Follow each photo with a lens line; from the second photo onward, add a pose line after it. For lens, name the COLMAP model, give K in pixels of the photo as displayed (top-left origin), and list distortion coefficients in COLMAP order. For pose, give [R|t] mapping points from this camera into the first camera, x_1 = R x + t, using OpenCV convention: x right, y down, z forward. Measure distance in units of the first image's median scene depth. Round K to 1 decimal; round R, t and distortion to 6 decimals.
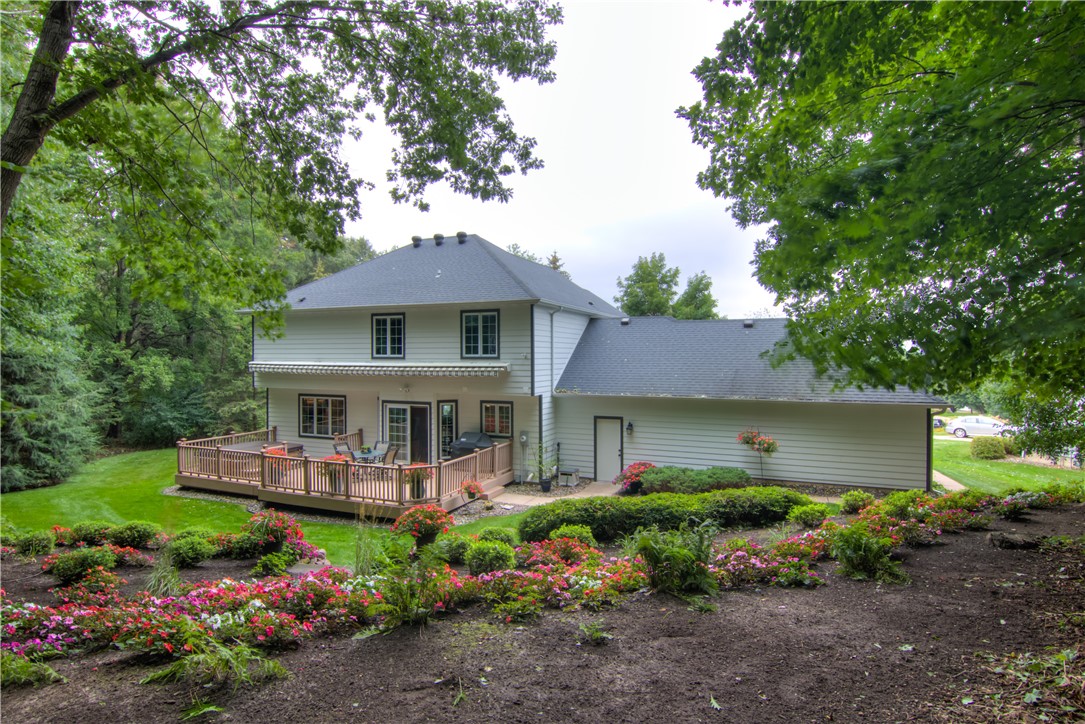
lens RADIAL K [[551.6, 0, 541.4], [0, 551.6, 360.9], [0, 0, 1]] dist [-0.005502, -0.008827]
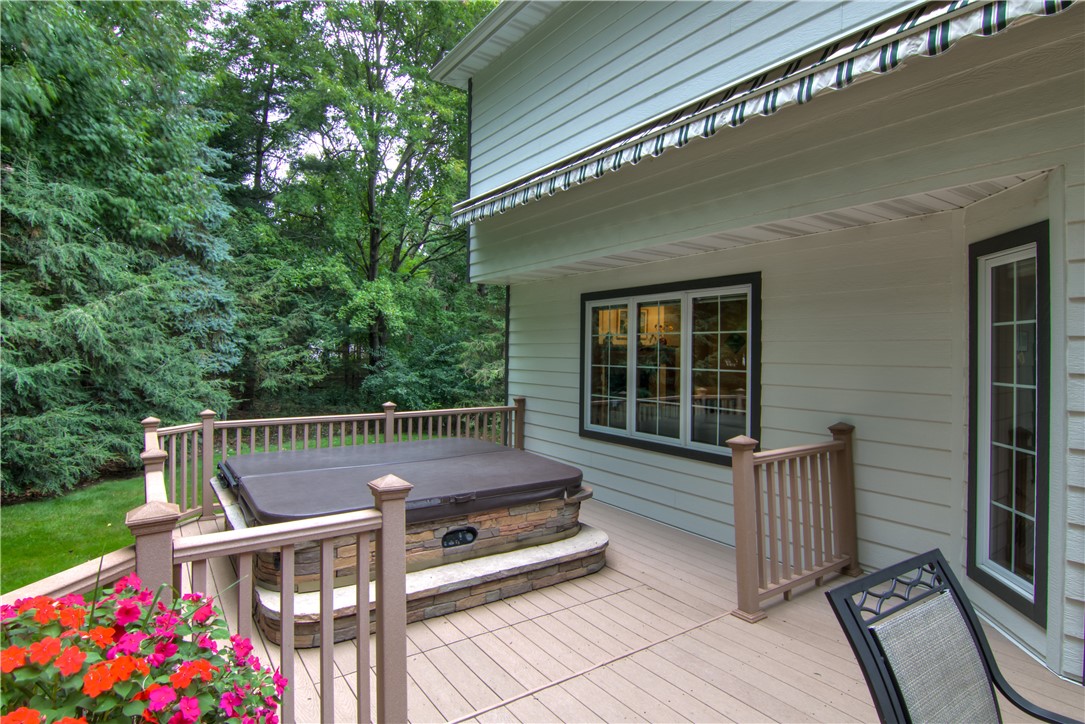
lens RADIAL K [[551.6, 0, 538.0], [0, 551.6, 354.7], [0, 0, 1]] dist [-0.005502, -0.008827]
pose [[0.848246, 0.009809, -0.529512, -0.342126], [-0.013781, 0.999899, -0.003552, 0.108394], [0.529423, 0.010310, 0.848295, 0.833439]]
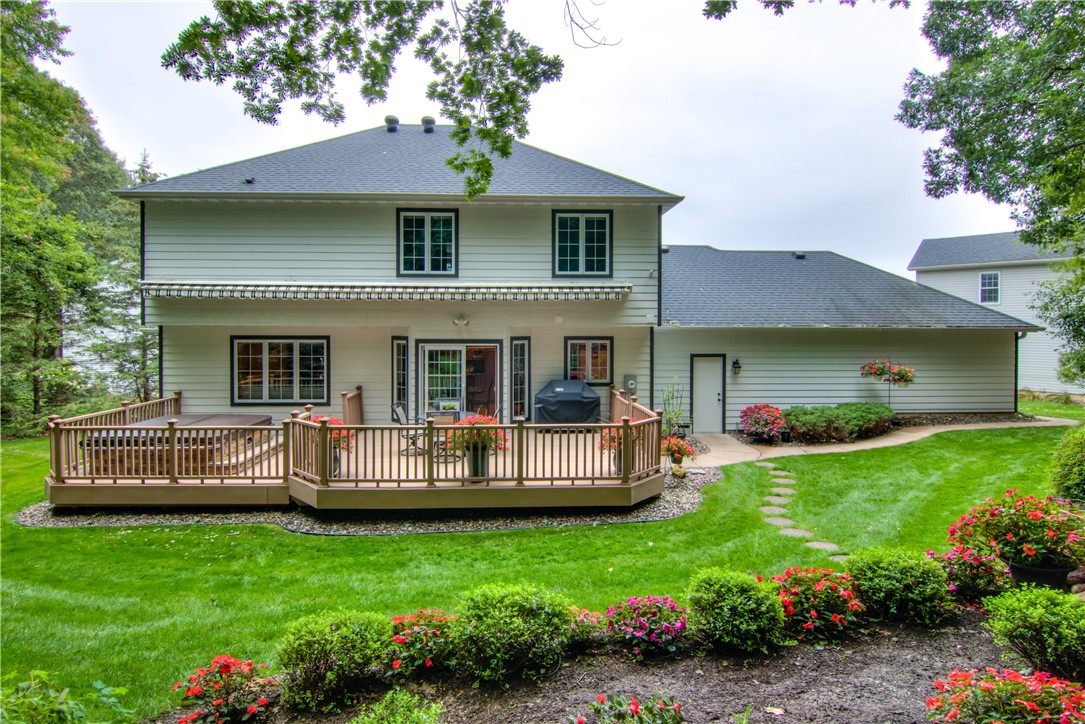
lens RADIAL K [[551.6, 0, 525.8], [0, 551.6, 339.3], [0, 0, 1]] dist [-0.005502, -0.008827]
pose [[0.908005, -0.008599, 0.418872, -0.457508], [0.002861, 0.999893, 0.014323, 0.063551], [-0.418950, -0.011807, 0.907933, 0.346638]]
